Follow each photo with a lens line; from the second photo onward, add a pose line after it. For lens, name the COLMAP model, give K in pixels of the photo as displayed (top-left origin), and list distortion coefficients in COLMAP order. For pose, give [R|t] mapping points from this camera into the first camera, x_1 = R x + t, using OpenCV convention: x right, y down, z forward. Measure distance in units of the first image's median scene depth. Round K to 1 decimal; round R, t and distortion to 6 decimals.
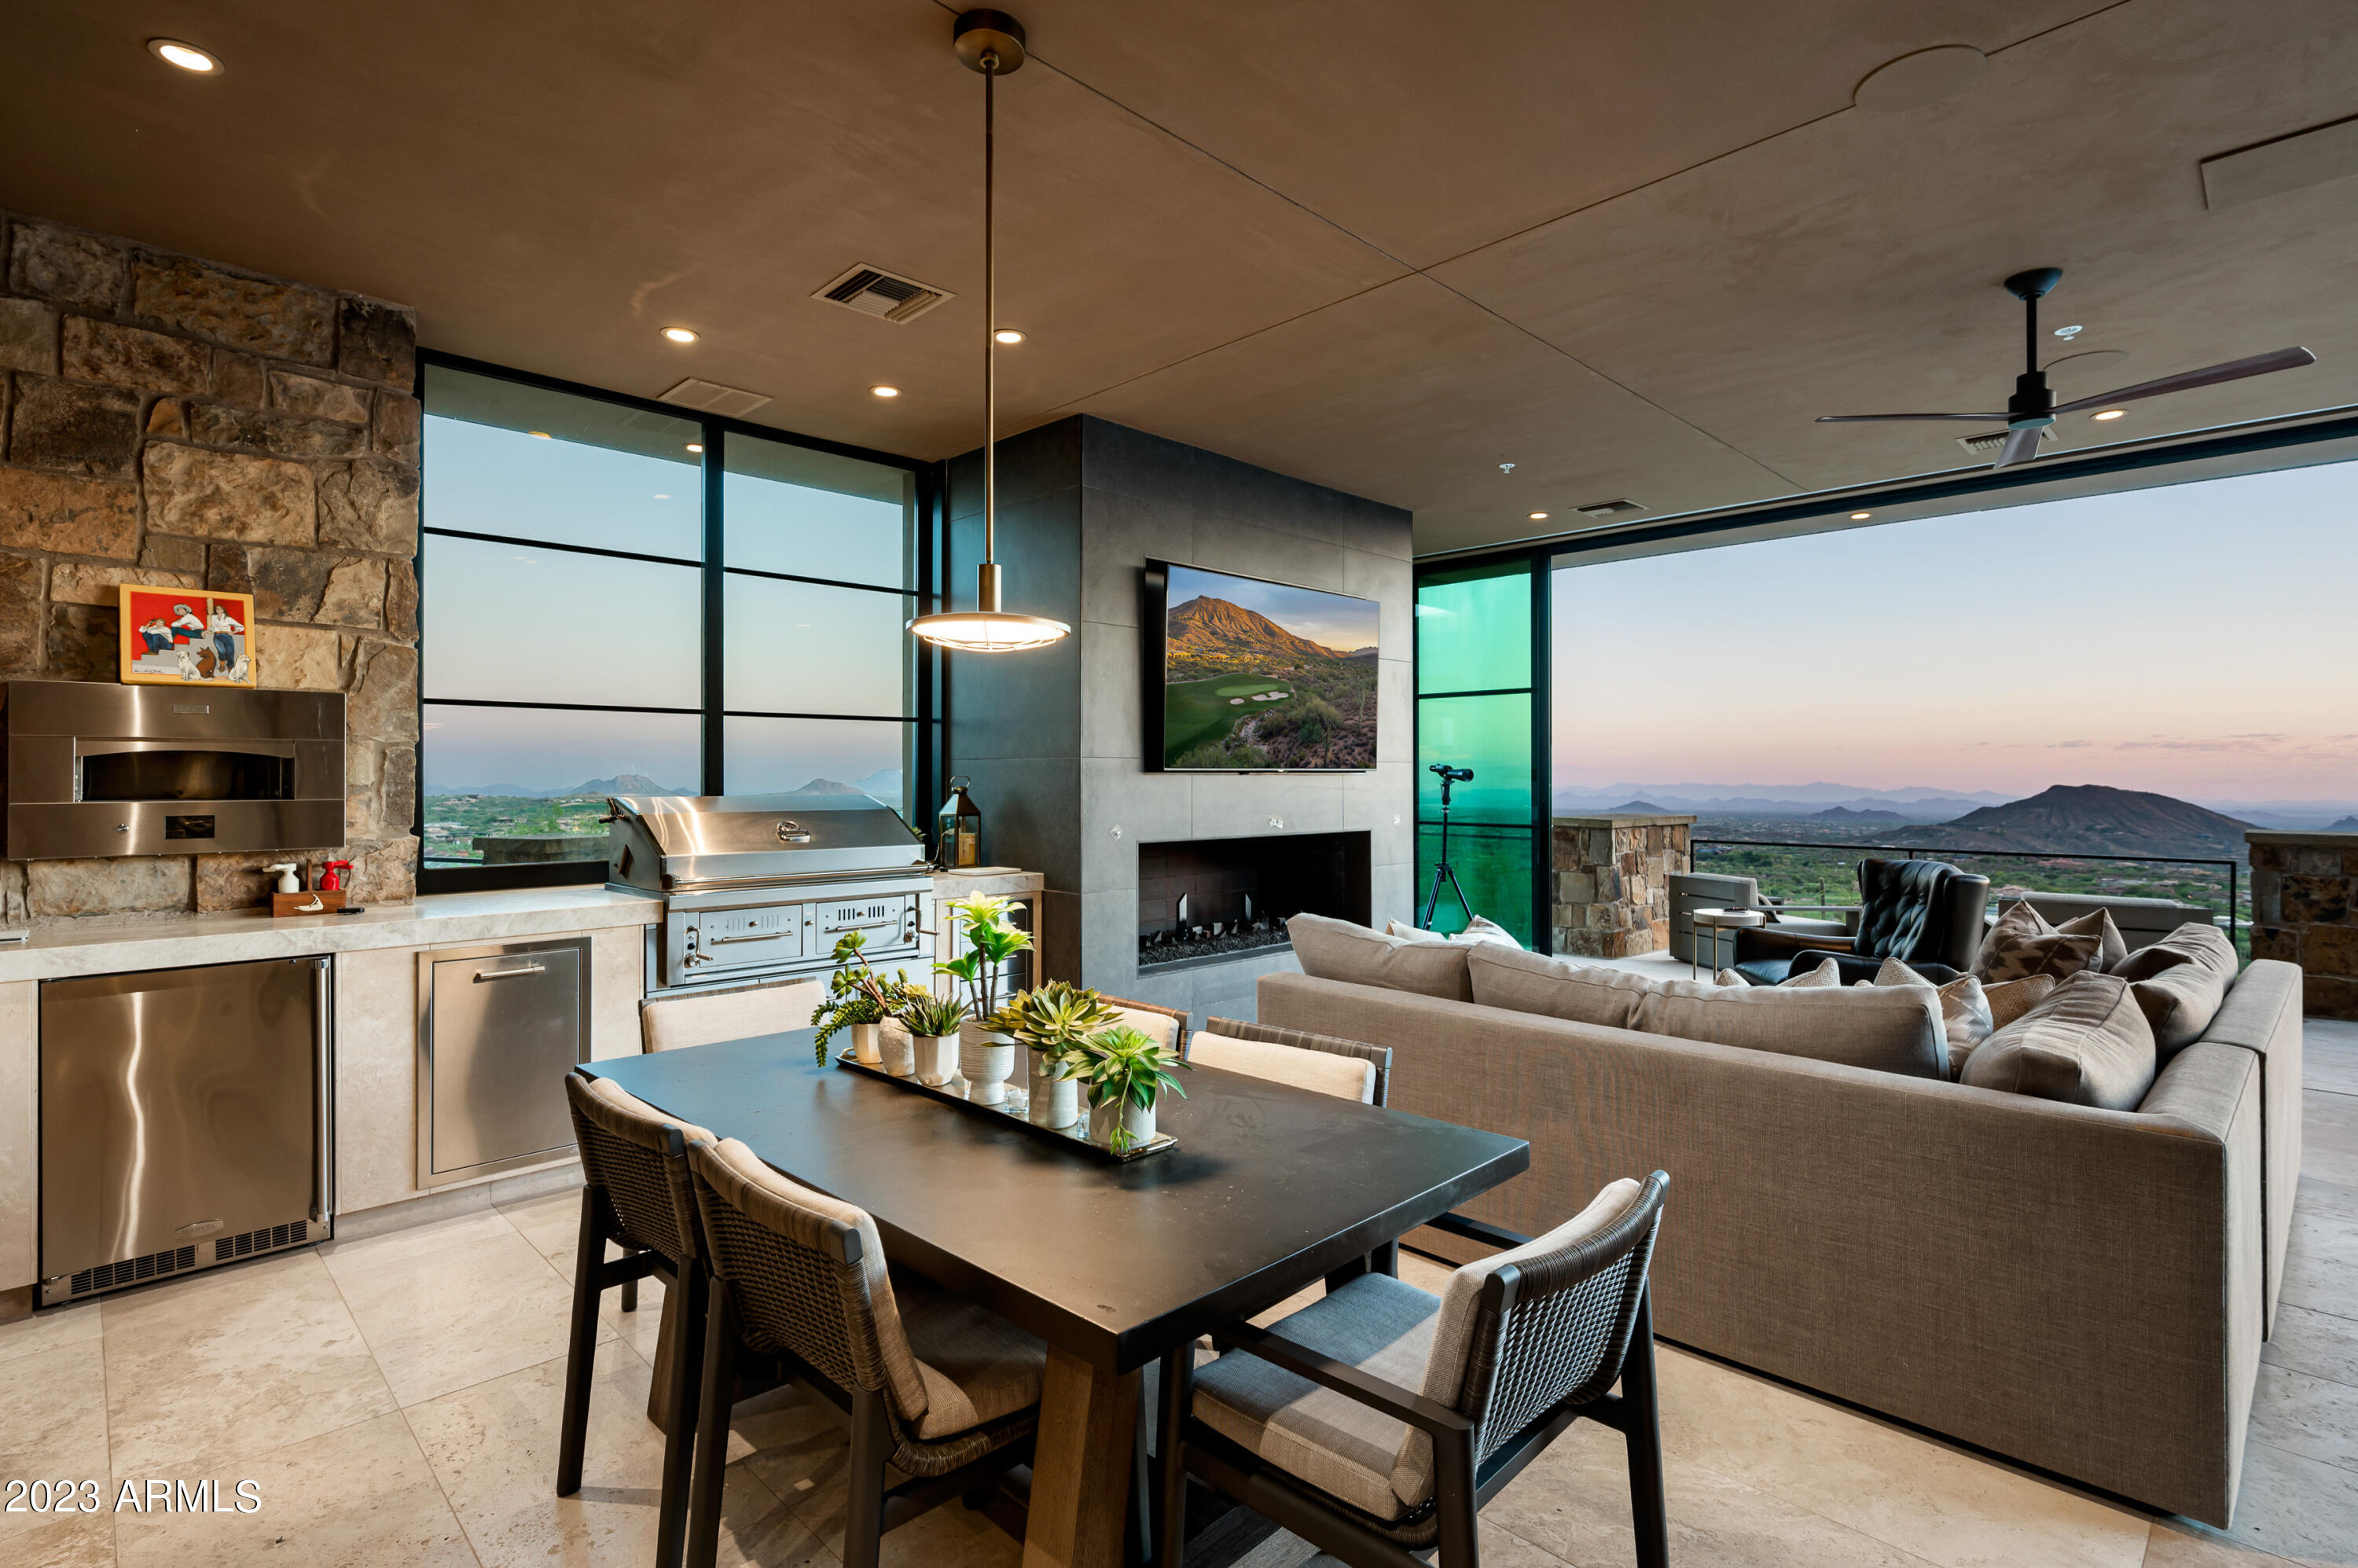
lens RADIAL K [[1133.6, 0, 1192.8], [0, 1133.6, 769.2], [0, 0, 1]] dist [0.002119, 0.001277]
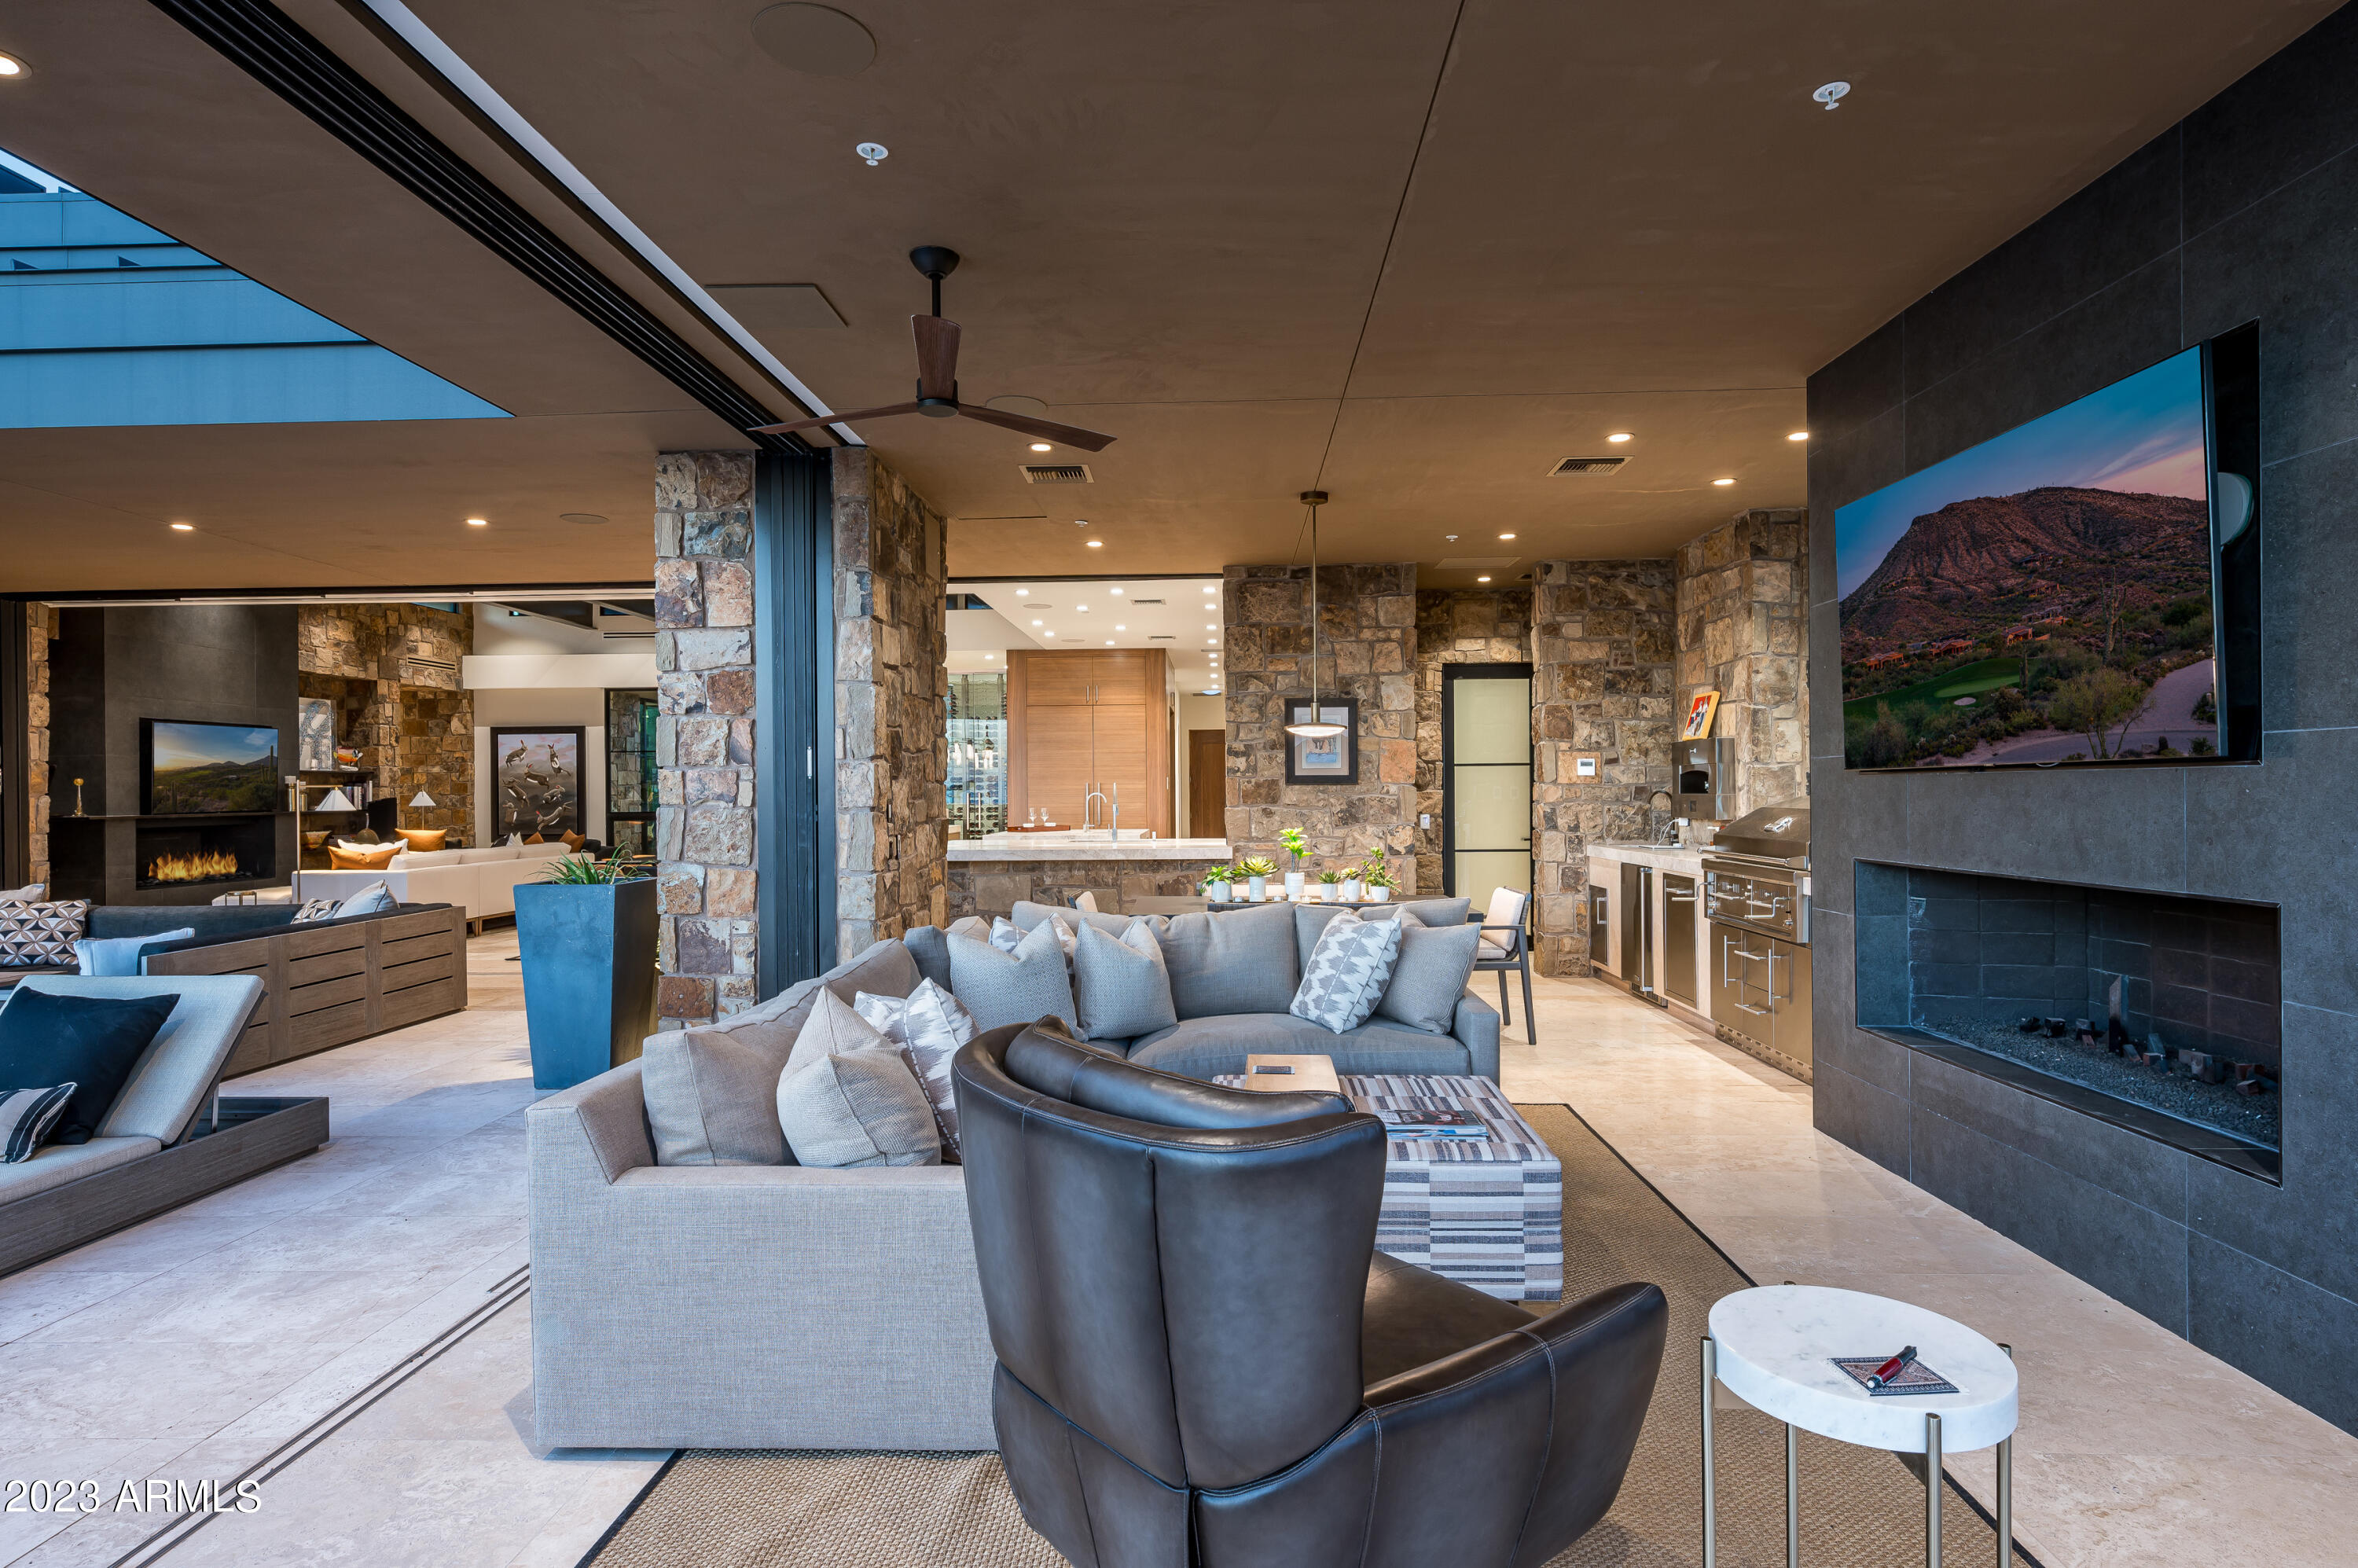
lens RADIAL K [[1243.9, 0, 1179.0], [0, 1243.9, 784.0], [0, 0, 1]] dist [0.004862, 0.000066]
pose [[-0.741164, 0.001893, -0.671322, 0.792828], [0.012360, 0.999865, -0.010826, 0.012748], [0.671210, -0.016321, -0.741087, 1.167160]]
